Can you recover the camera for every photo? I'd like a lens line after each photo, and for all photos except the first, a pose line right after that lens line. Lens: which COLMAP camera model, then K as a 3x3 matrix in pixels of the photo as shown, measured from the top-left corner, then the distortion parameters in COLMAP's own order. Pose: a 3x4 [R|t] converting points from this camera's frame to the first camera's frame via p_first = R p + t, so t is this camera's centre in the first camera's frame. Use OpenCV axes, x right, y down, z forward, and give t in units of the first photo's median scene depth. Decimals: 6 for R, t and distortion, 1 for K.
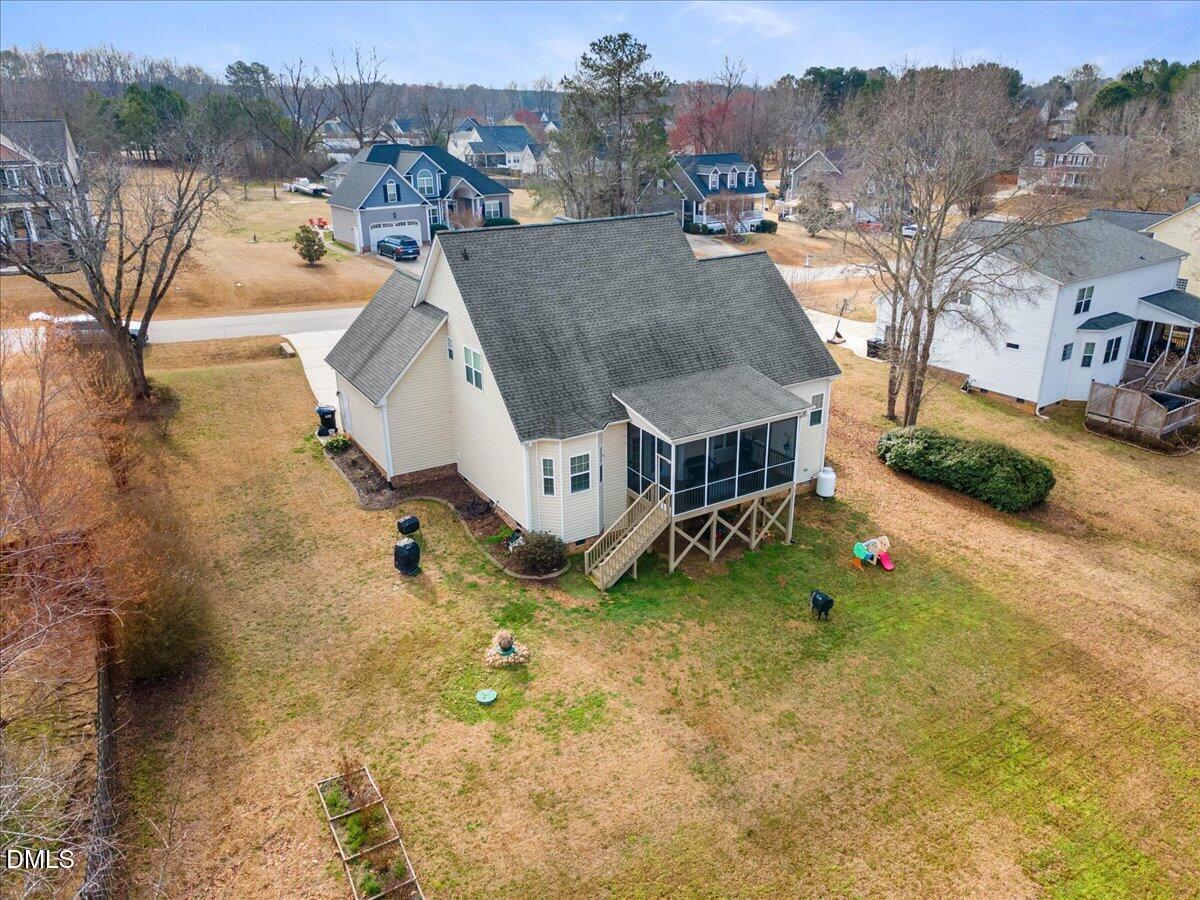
lens RADIAL K [[875.8, 0, 601.1], [0, 875.8, 448.9], [0, 0, 1]] dist [0.042292, 0.002623]
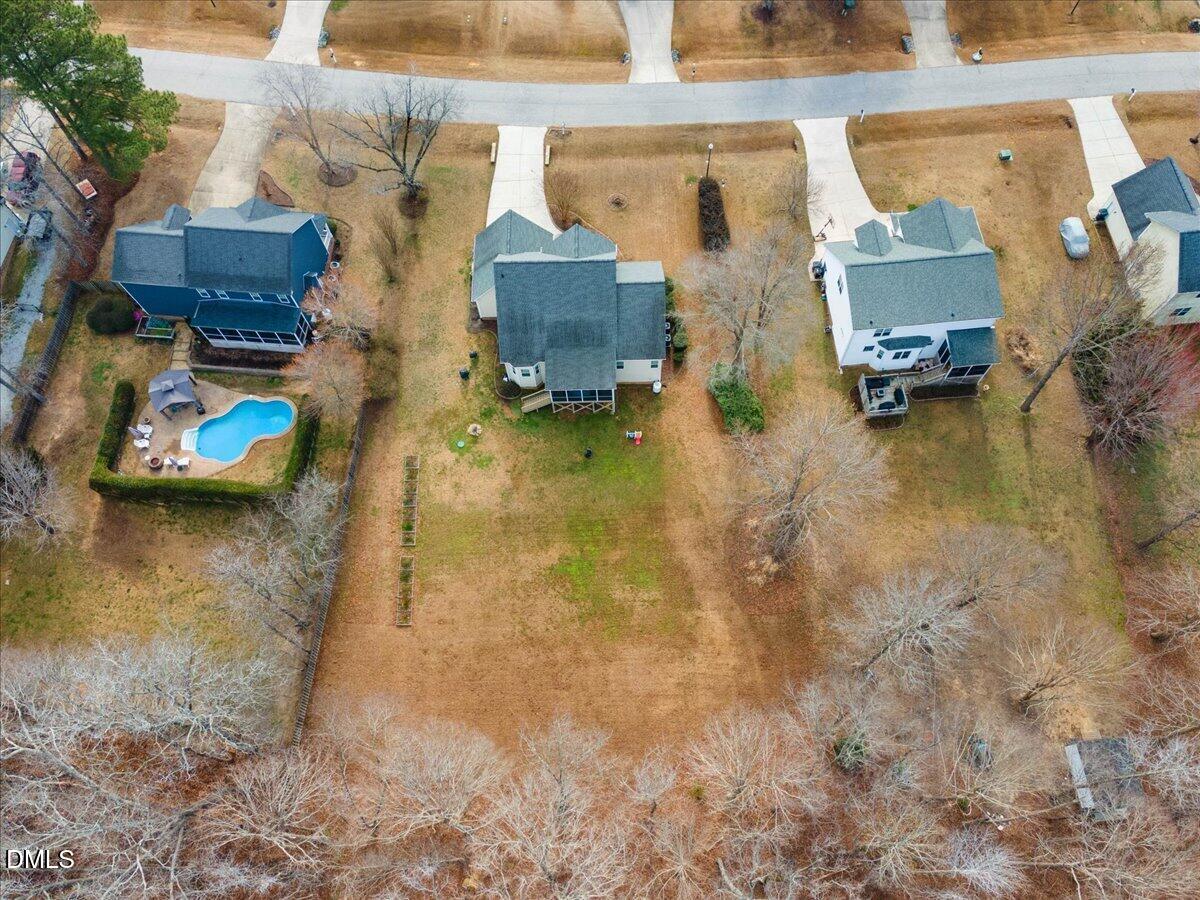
lens RADIAL K [[875.8, 0, 600.9], [0, 875.8, 449.6], [0, 0, 1]] dist [0.042292, 0.002623]
pose [[0.862893, 0.455199, -0.219569, 0.887319], [-0.165610, 0.665149, 0.728114, -1.843020], [0.477483, -0.591922, 0.649337, -0.751528]]
